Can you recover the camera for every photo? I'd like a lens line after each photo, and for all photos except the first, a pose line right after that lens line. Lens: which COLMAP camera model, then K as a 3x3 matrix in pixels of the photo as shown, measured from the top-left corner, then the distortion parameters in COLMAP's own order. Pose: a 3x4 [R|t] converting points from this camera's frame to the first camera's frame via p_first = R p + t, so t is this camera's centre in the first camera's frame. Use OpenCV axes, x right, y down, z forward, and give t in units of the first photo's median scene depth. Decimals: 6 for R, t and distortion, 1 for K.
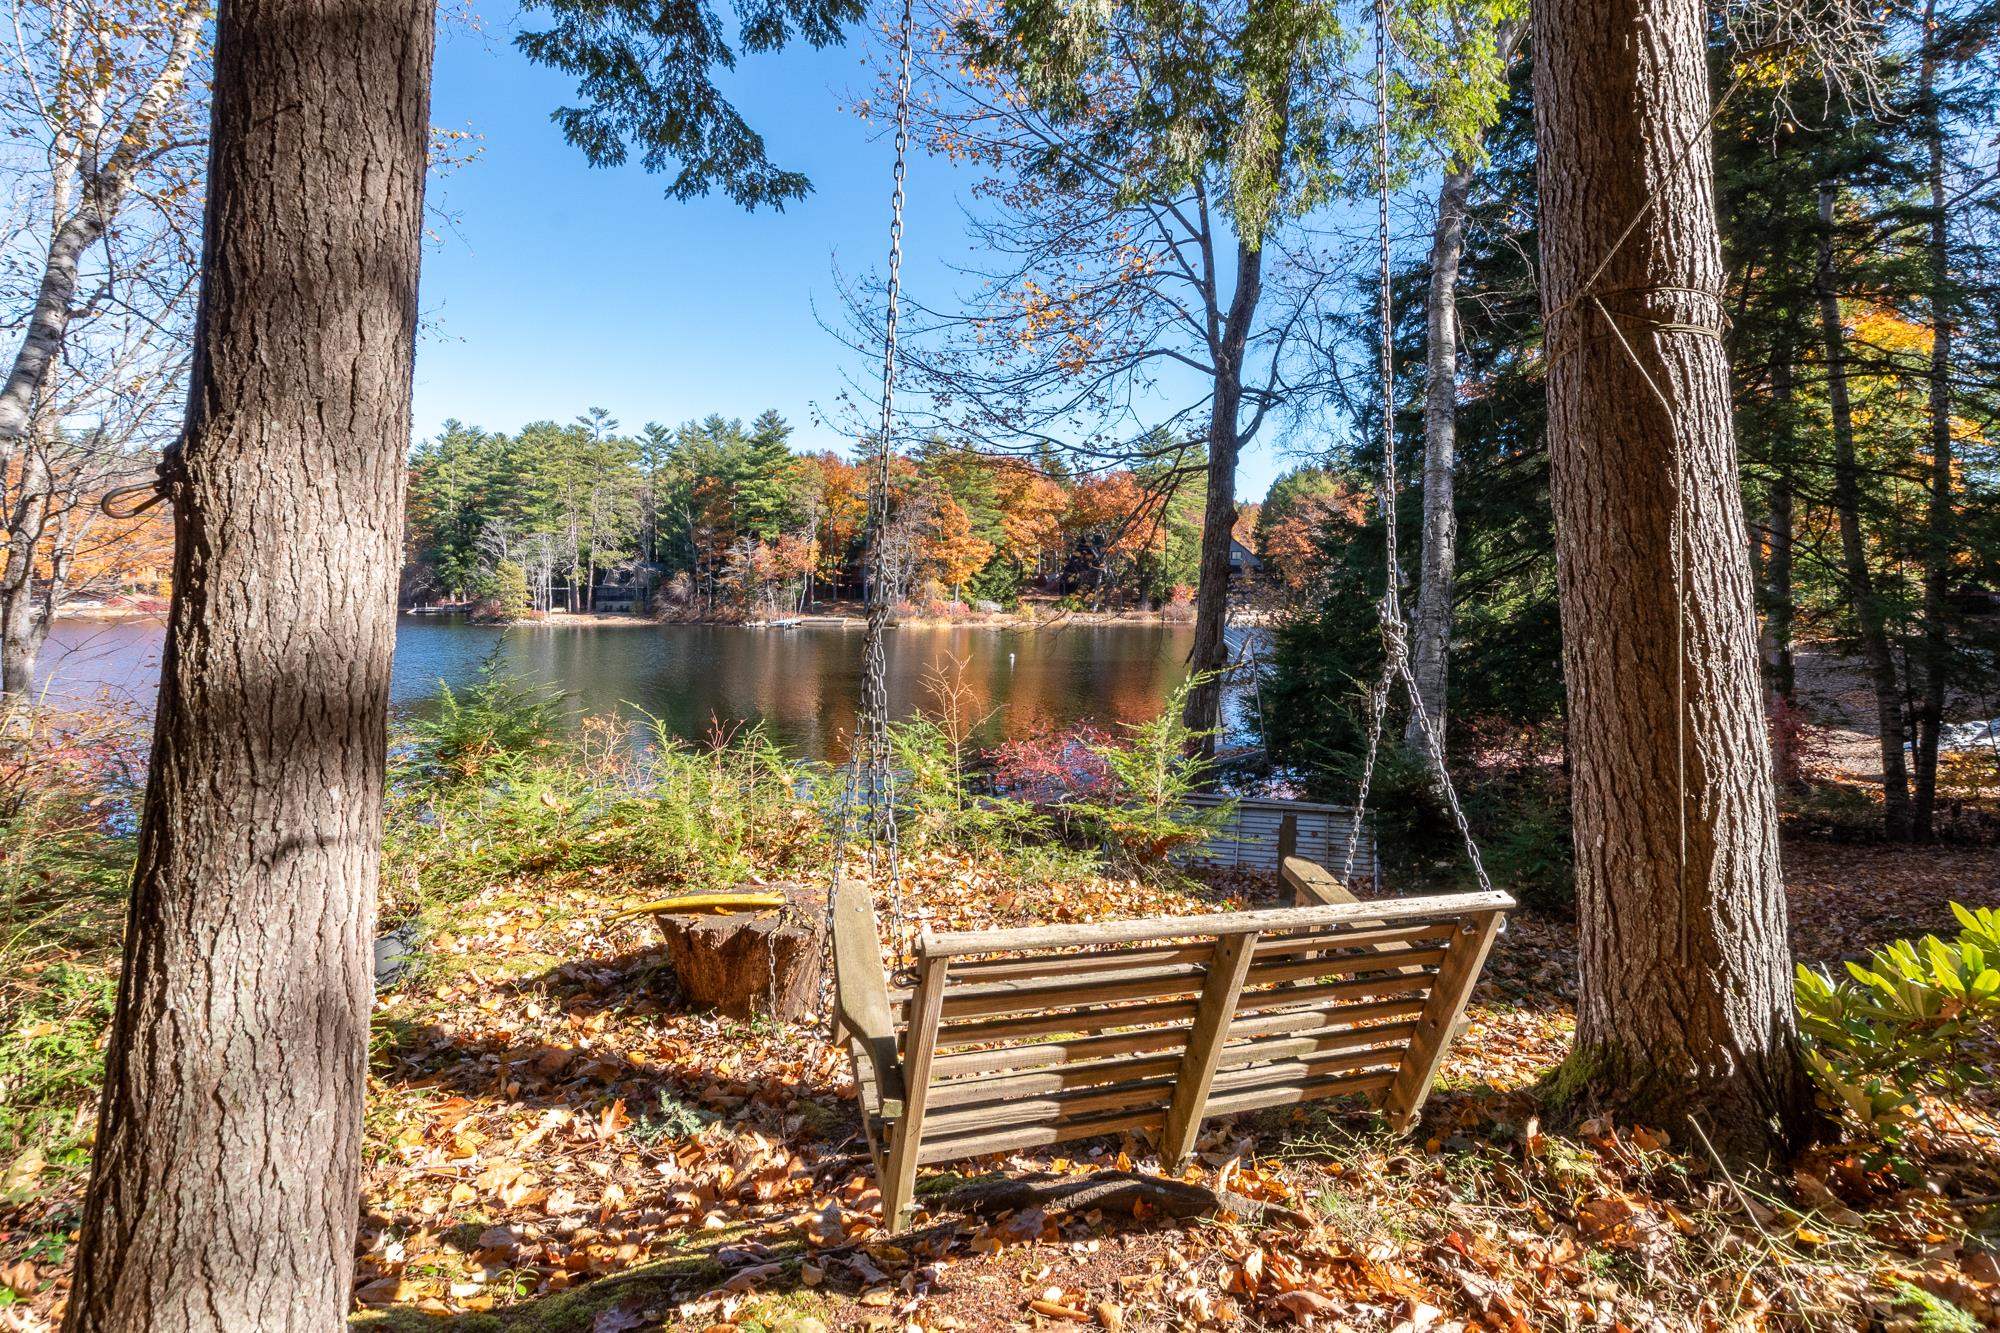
lens RADIAL K [[960.7, 0, 1020.0], [0, 960.7, 601.1], [0, 0, 1]] dist [-0.000703, -0.001395]
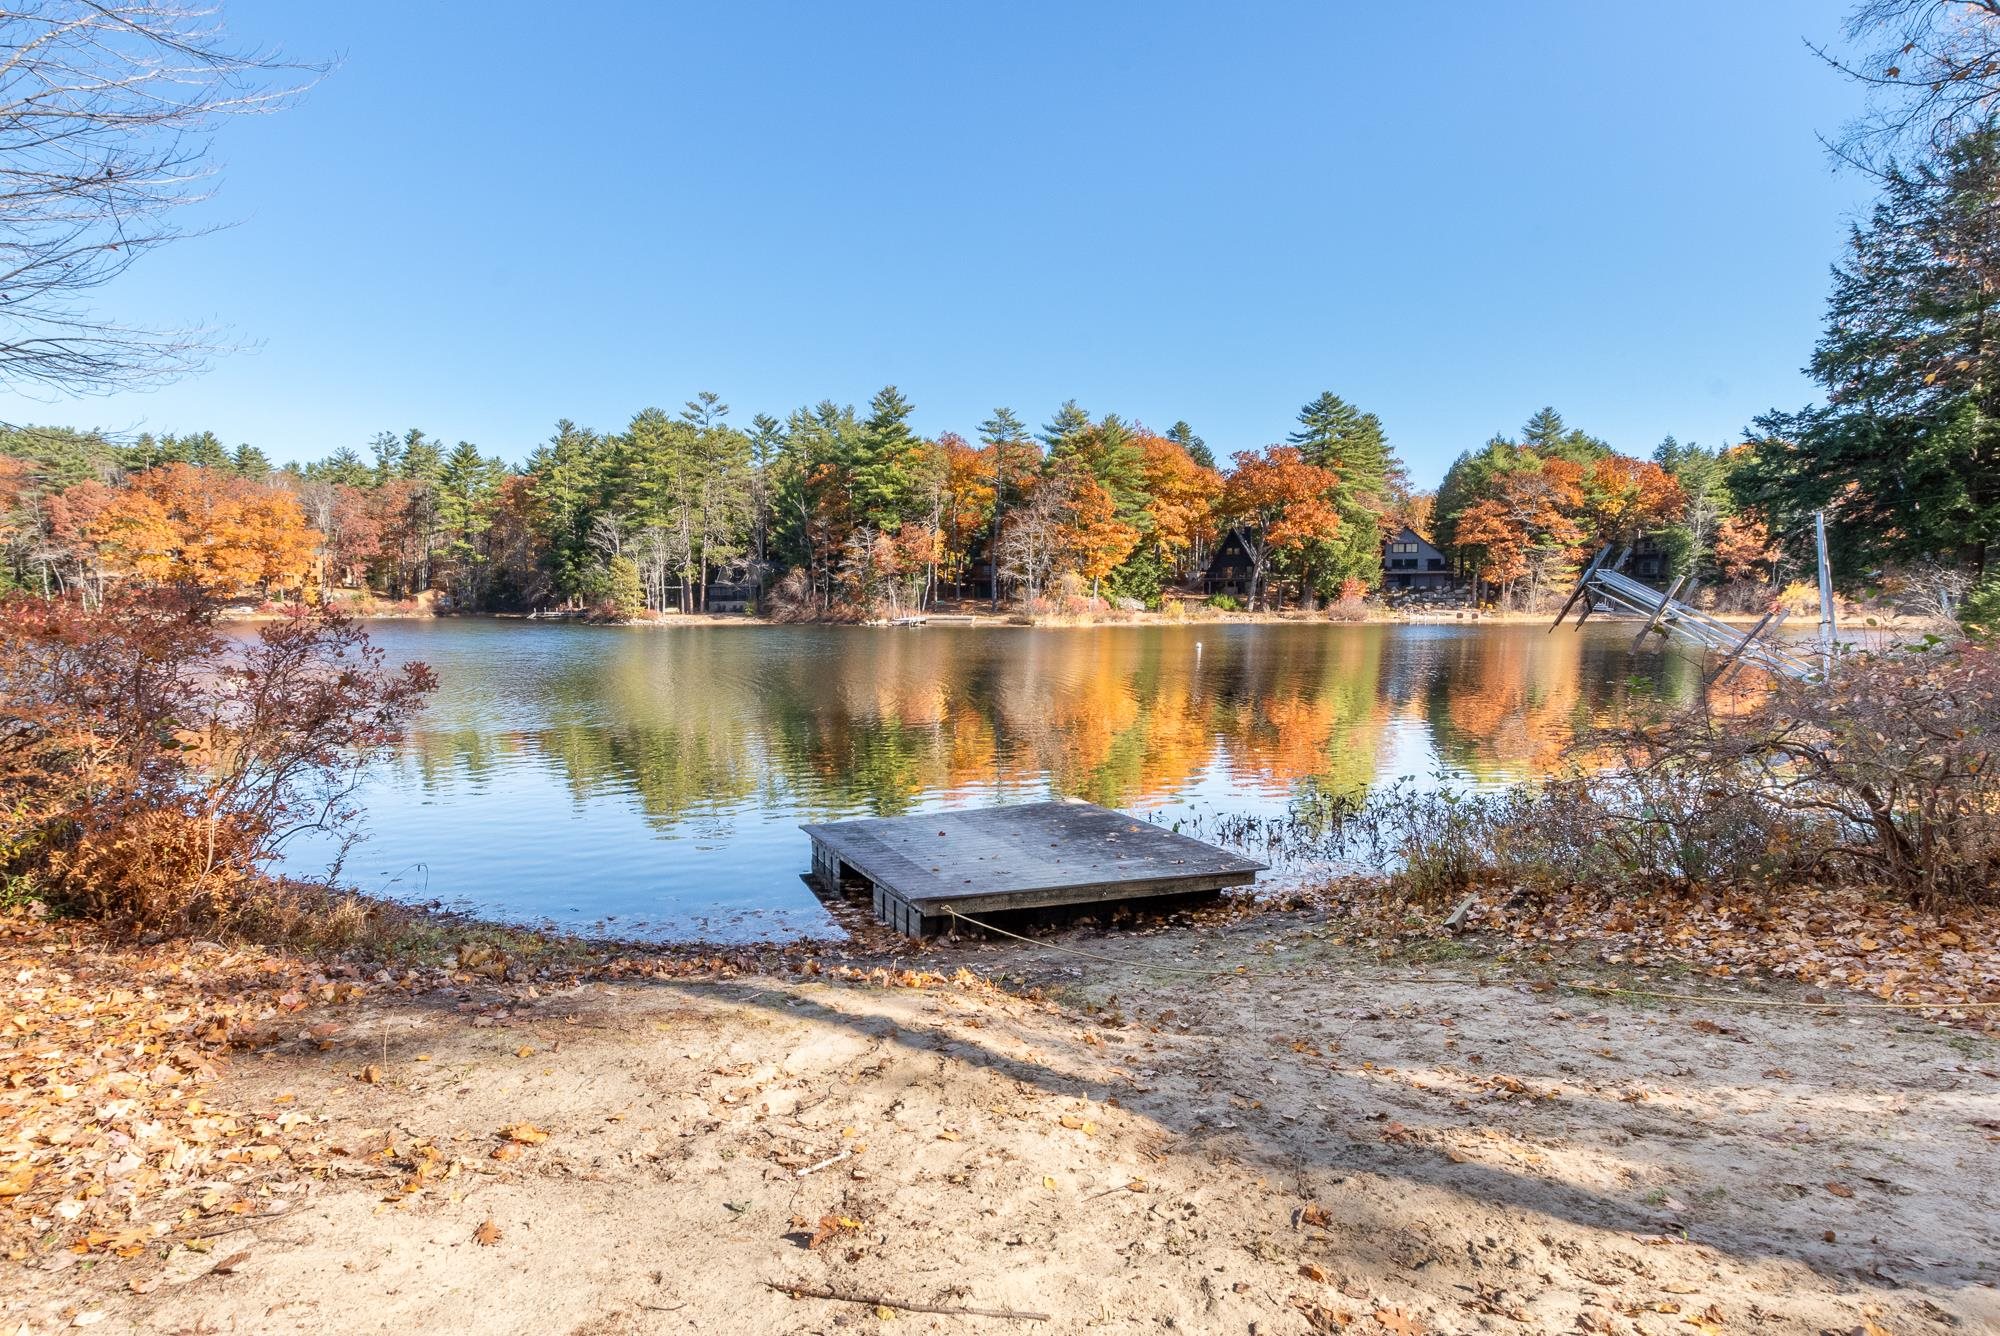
lens RADIAL K [[1001.8, 0, 984.0], [0, 1001.8, 668.6], [0, 0, 1]] dist [-0.004748, 0.000491]
pose [[0.989477, 0.003805, -0.144639, -0.033561], [0.004090, 0.998519, 0.054248, 0.014794], [0.144631, -0.054269, 0.987996, 0.066844]]
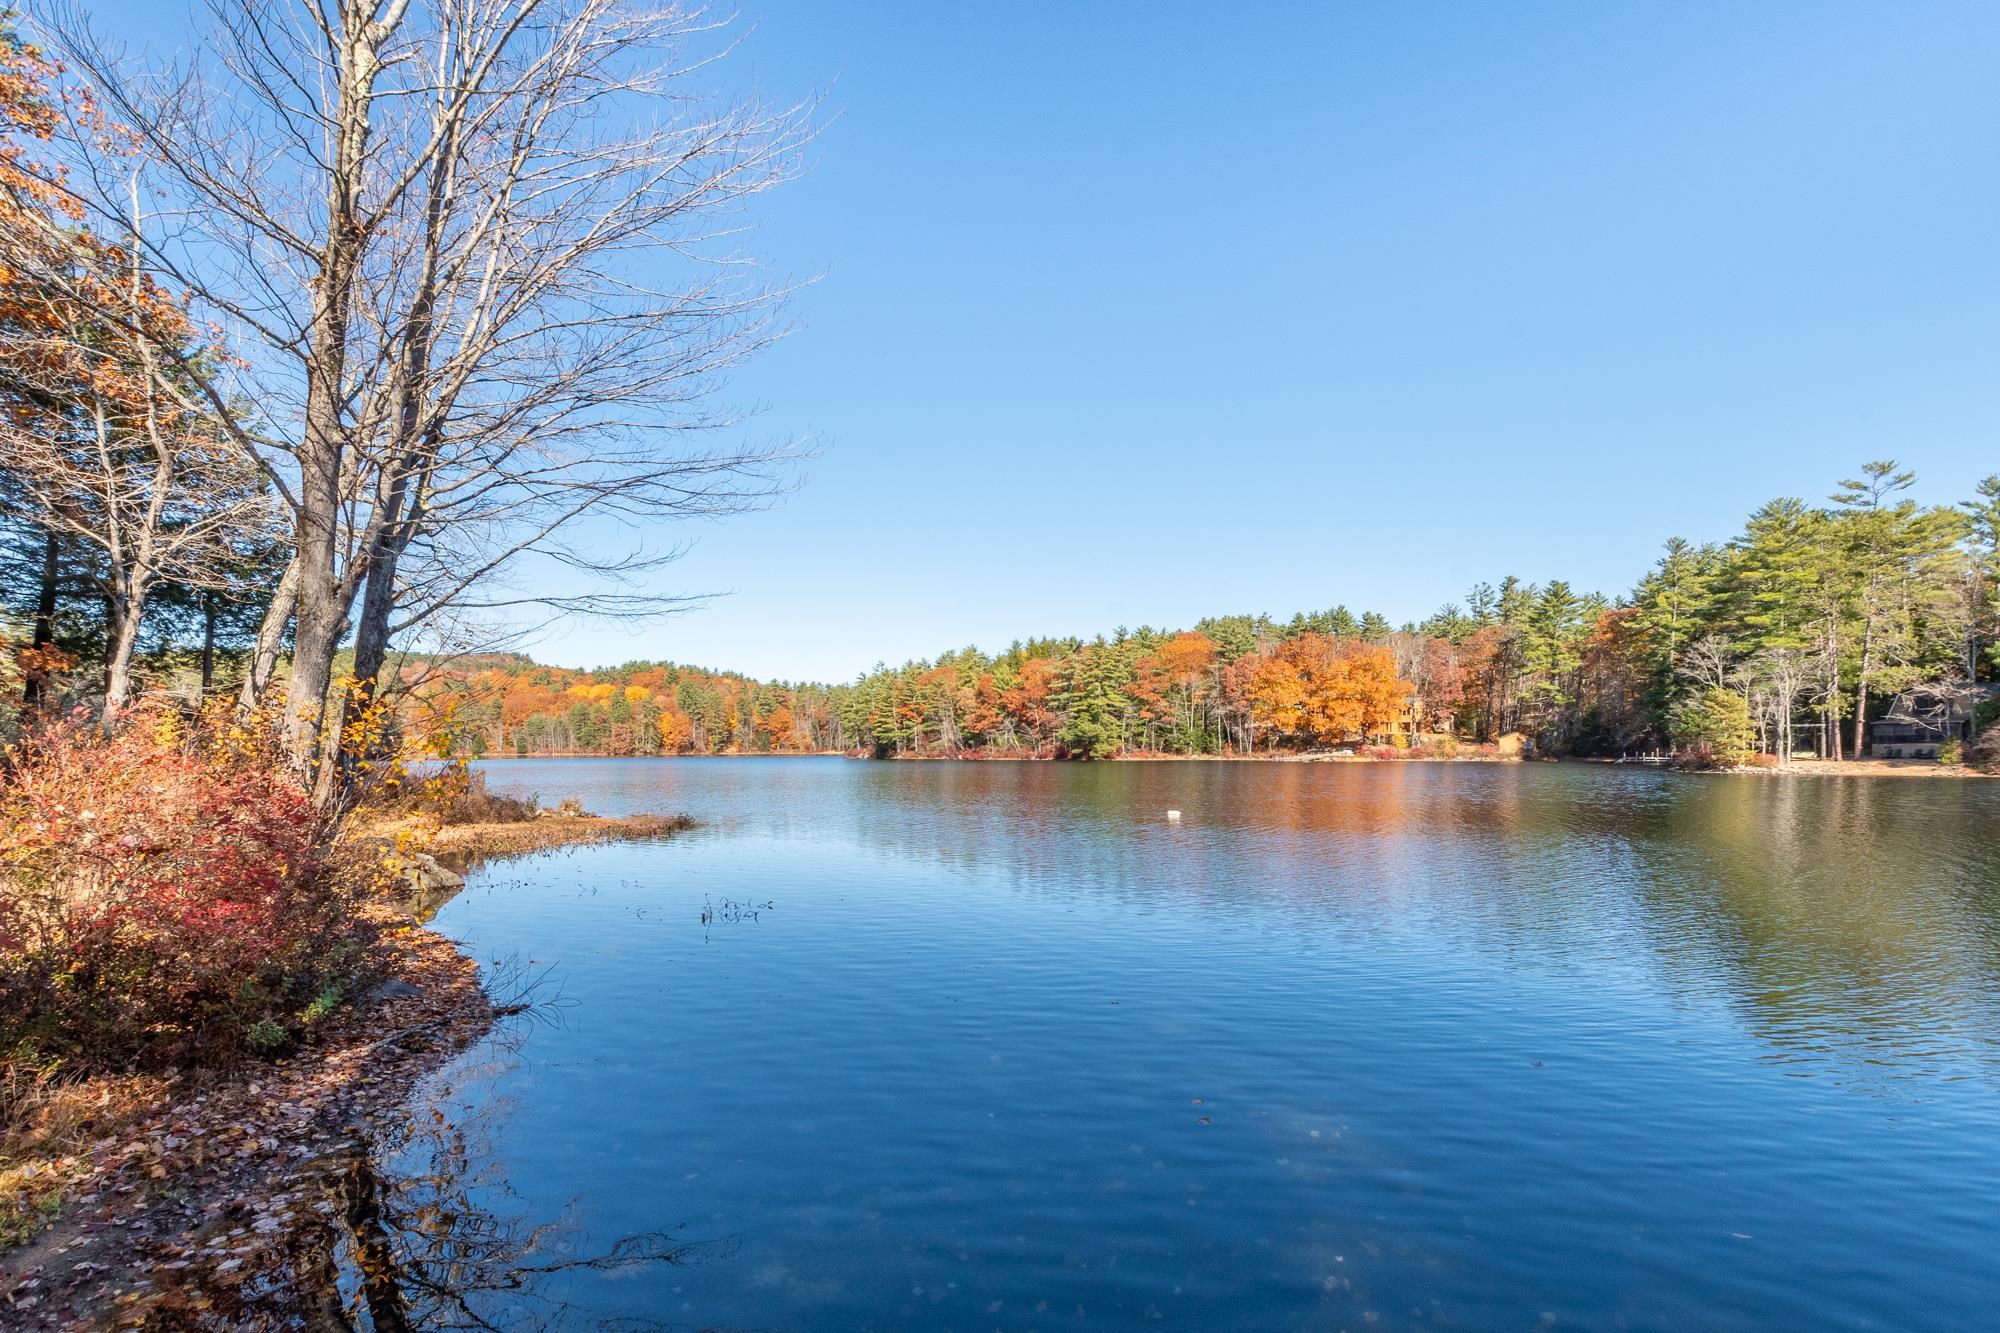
lens RADIAL K [[960.7, 0, 940.3], [0, 960.7, 763.3], [0, 0, 1]] dist [-0.000703, -0.001395]
pose [[0.355665, 0.010096, -0.934559, -0.034720], [-0.008241, 0.999937, 0.007667, 0.015639], [0.934577, 0.004975, 0.355726, 0.131070]]
